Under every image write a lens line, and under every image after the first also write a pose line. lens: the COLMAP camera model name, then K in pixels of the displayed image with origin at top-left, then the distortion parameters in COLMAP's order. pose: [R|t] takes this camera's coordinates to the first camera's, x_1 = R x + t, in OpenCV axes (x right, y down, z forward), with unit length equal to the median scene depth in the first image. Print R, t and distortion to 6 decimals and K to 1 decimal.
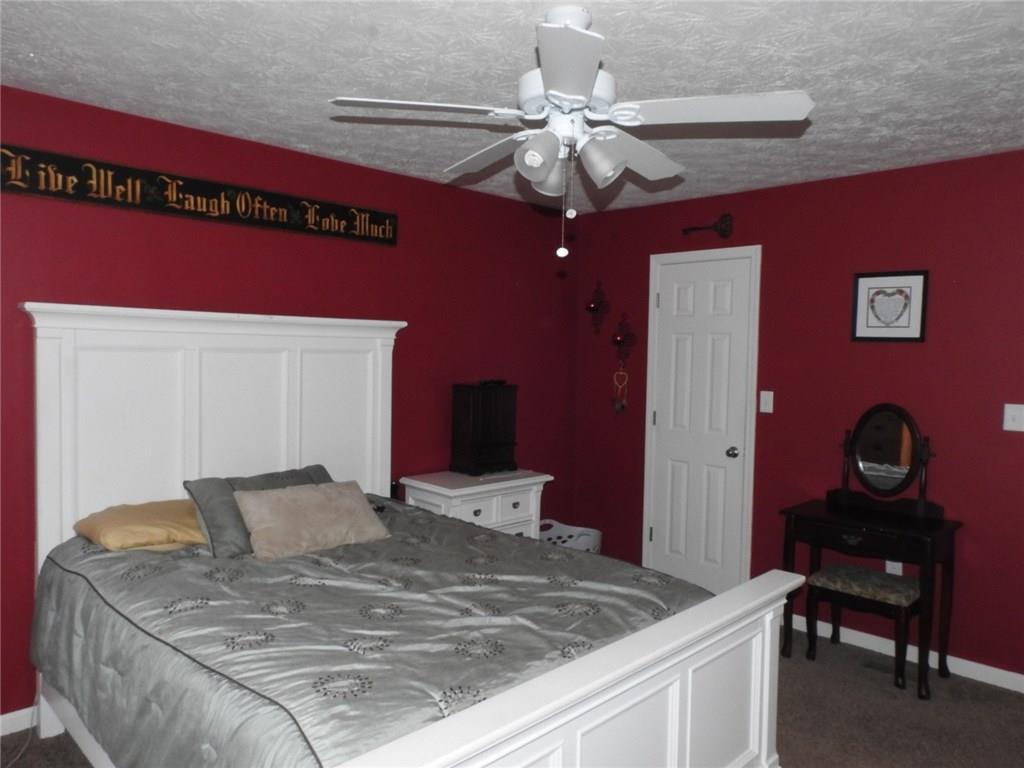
lens RADIAL K [[737.3, 0, 511.8], [0, 737.3, 387.0], [0, 0, 1]] dist [0.010880, -0.003327]
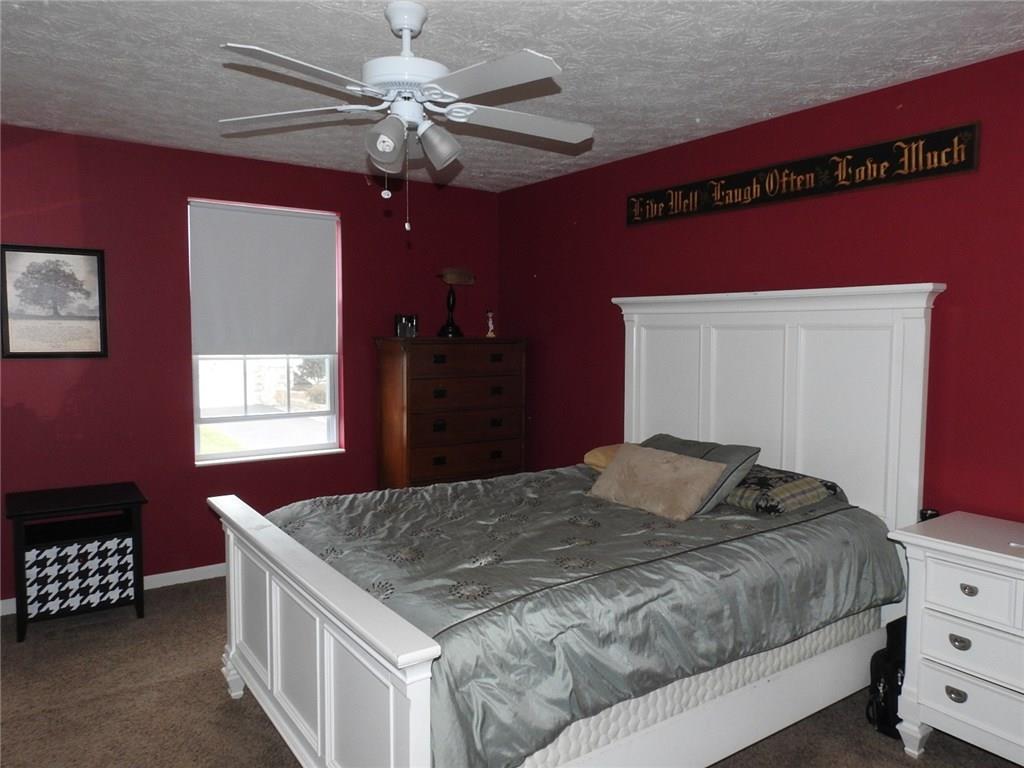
lens RADIAL K [[737.3, 0, 512.1], [0, 737.3, 381.5], [0, 0, 1]] dist [0.010880, -0.003327]
pose [[-0.182641, 0.072372, -0.980512, 0.686929], [-0.031892, 0.996326, 0.079480, -0.042628], [0.982662, 0.045786, -0.179662, 0.807863]]
